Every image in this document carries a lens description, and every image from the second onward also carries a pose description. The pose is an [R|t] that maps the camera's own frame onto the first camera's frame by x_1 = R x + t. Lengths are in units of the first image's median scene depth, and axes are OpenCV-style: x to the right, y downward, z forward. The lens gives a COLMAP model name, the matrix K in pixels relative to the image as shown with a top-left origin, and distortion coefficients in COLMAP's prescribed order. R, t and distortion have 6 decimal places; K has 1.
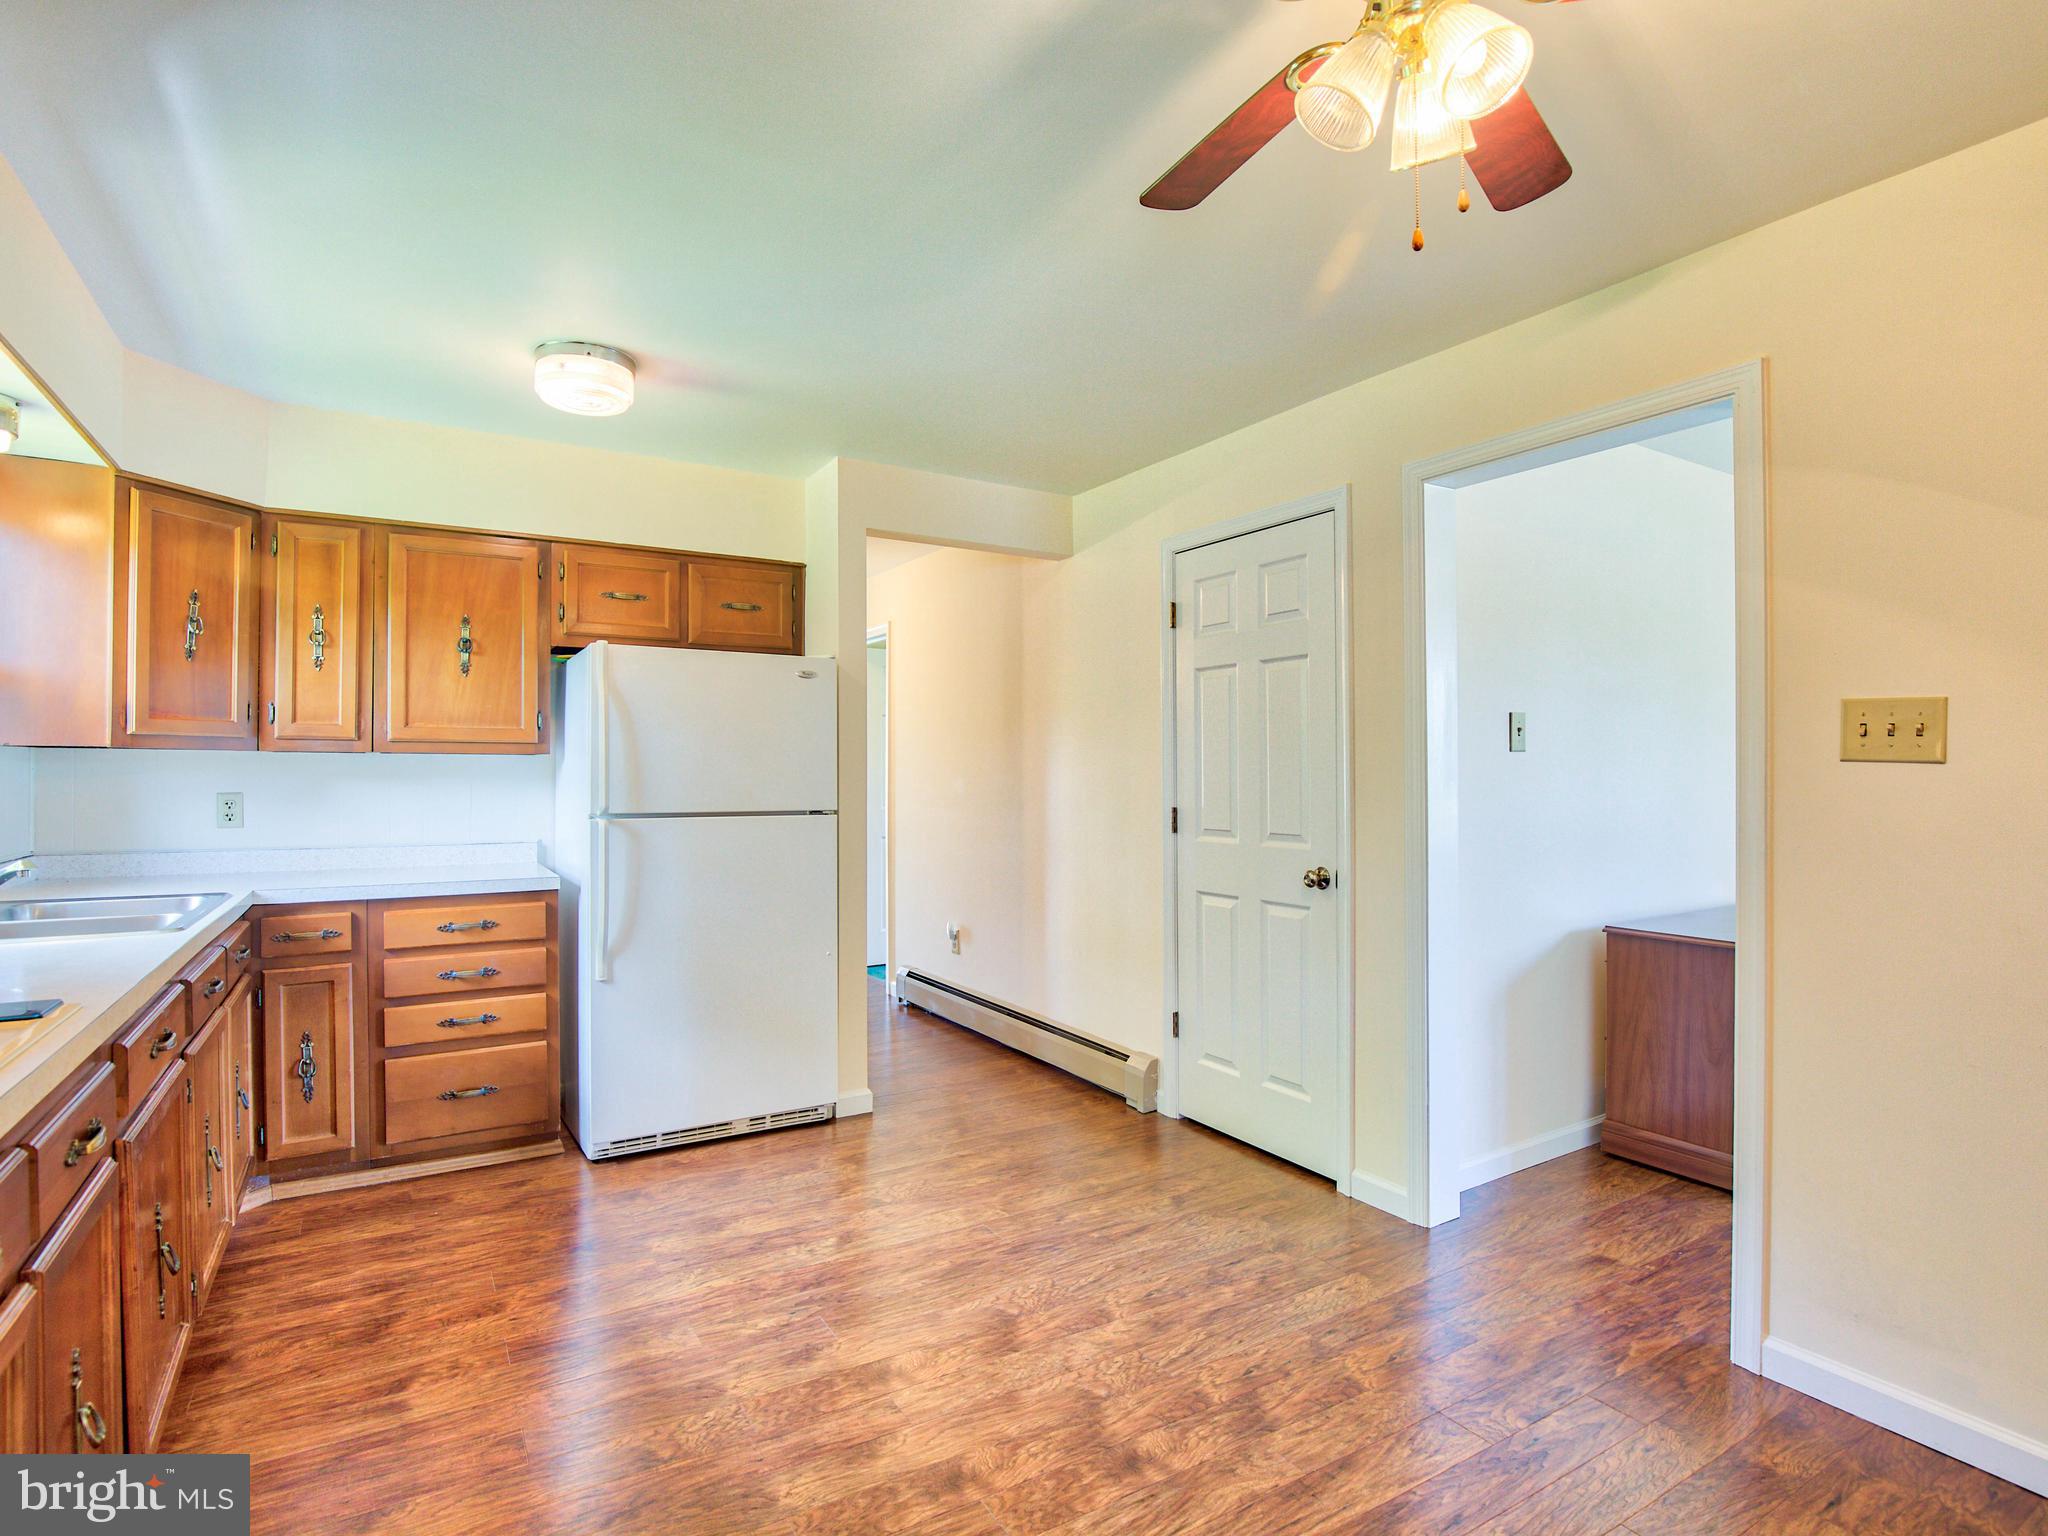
lens RADIAL K [[1057.2, 0, 1036.0], [0, 1057.2, 761.3], [0, 0, 1]] dist [-0.037230, 0.007685]
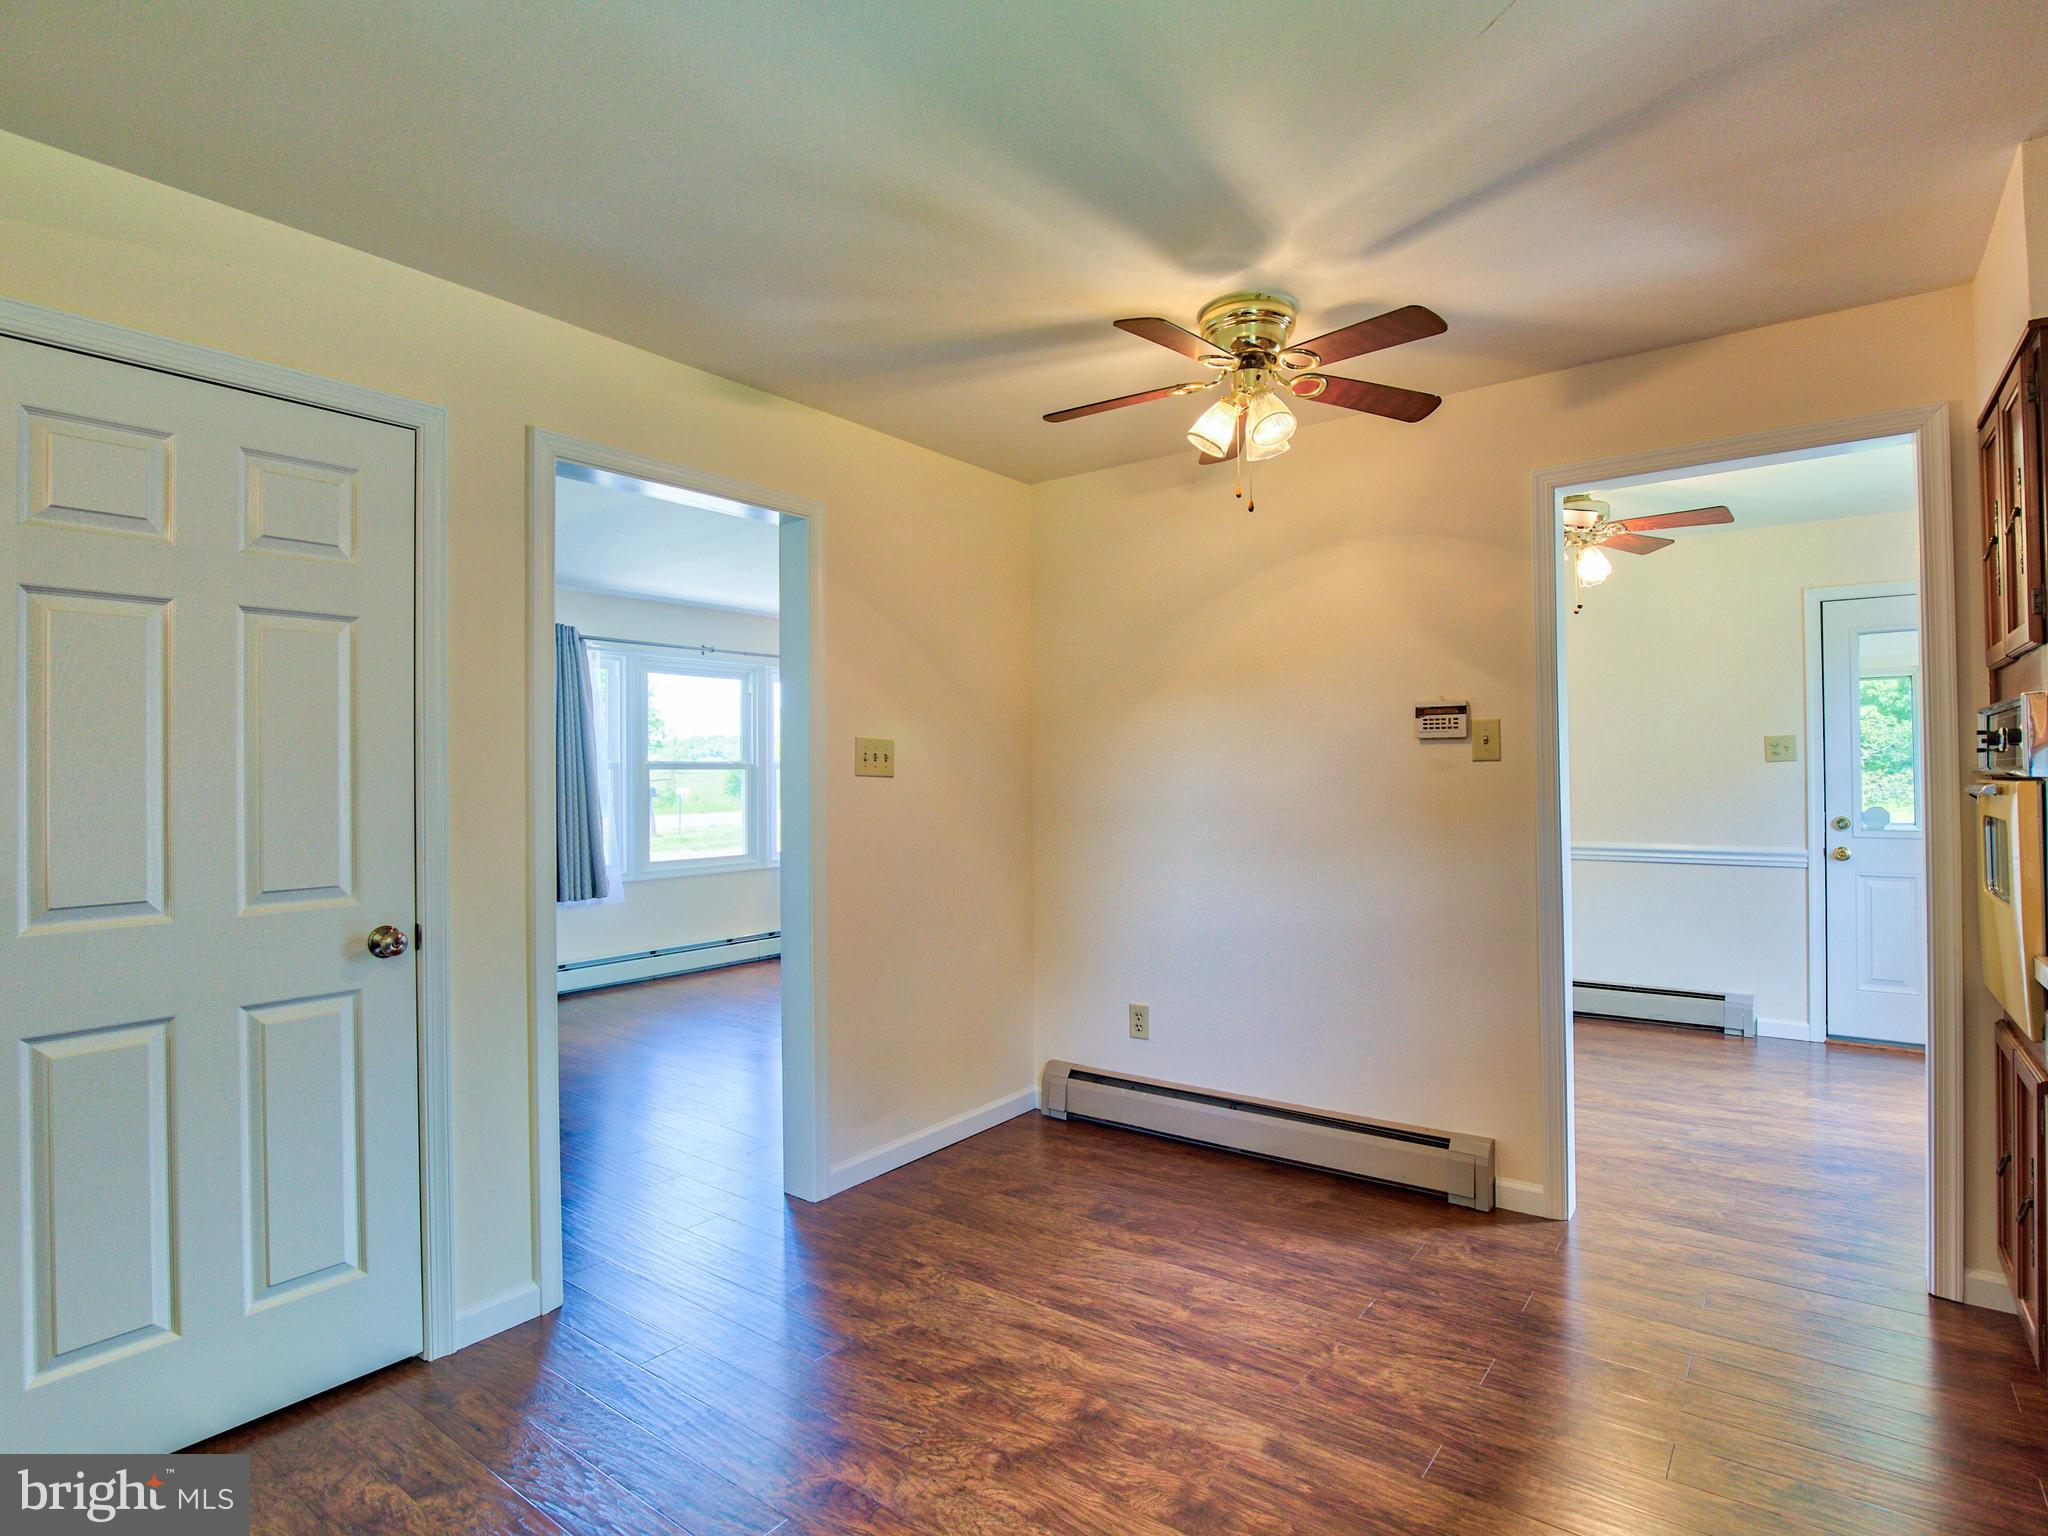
lens RADIAL K [[1057.2, 0, 1036.0], [0, 1057.2, 761.3], [0, 0, 1]] dist [-0.037230, 0.007685]
pose [[-0.363713, 0.018182, 0.931334, -0.534513], [0.002786, 0.999826, -0.018431, 0.005288], [-0.931507, -0.004109, -0.363700, 0.850754]]
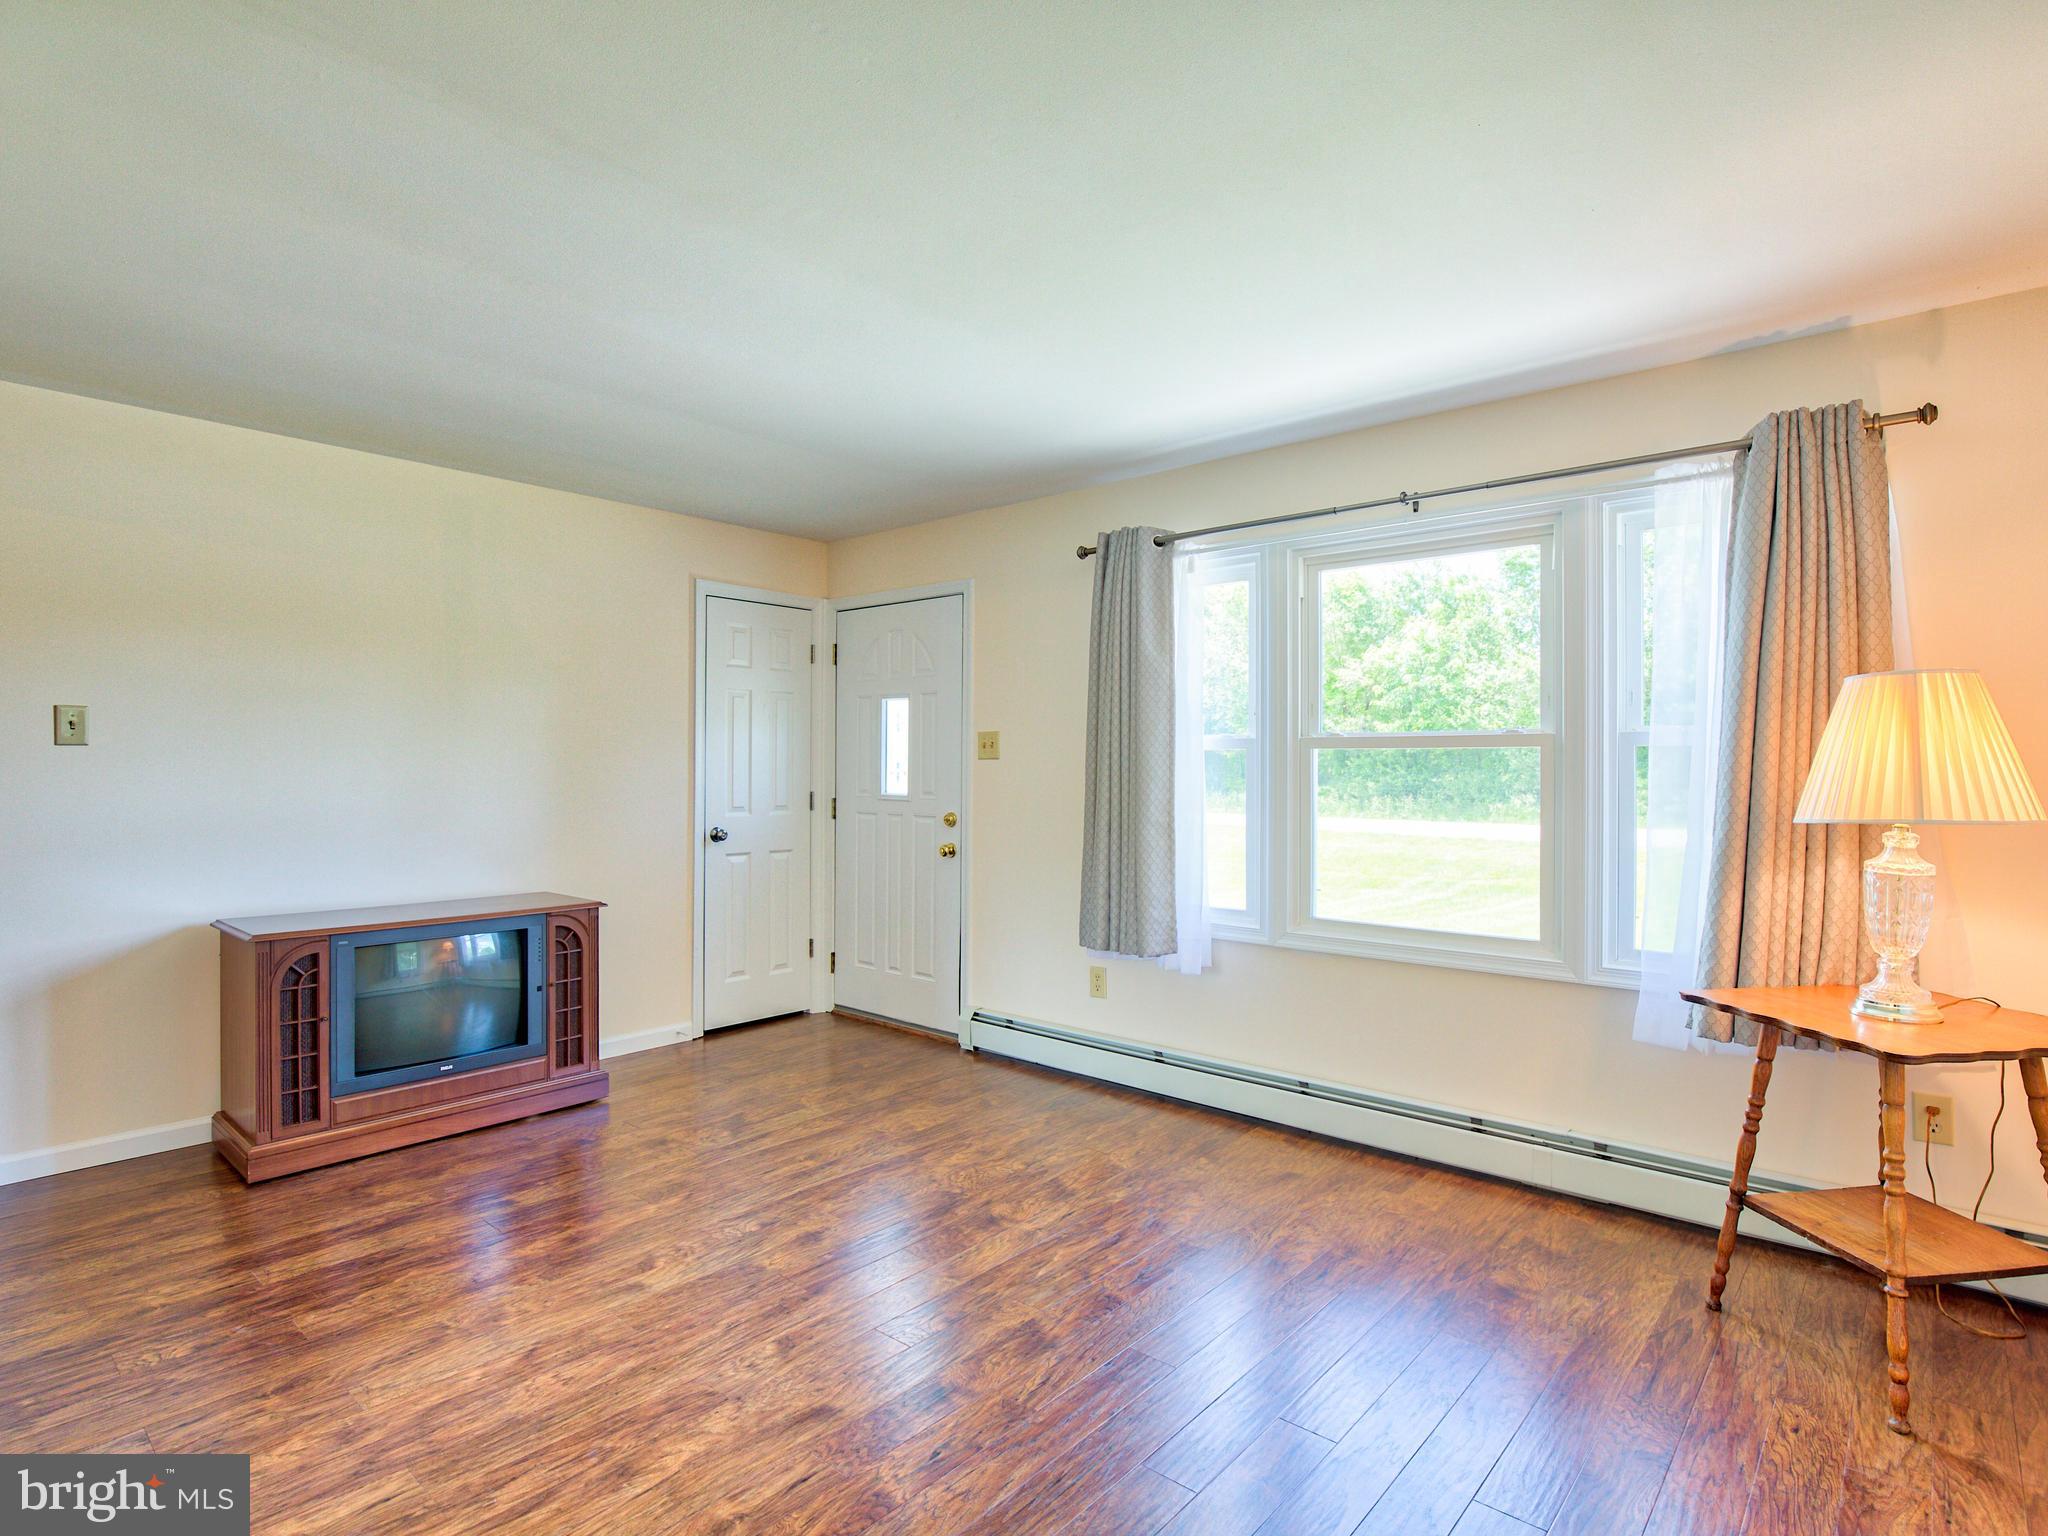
lens RADIAL K [[1057.2, 0, 1036.0], [0, 1057.2, 761.3], [0, 0, 1]] dist [-0.037230, 0.007685]
pose [[0.954058, 0.008774, 0.299495, 1.061354], [-0.009288, 0.999957, 0.000290, -0.002659], [-0.299479, -0.003059, 0.954098, -0.197821]]
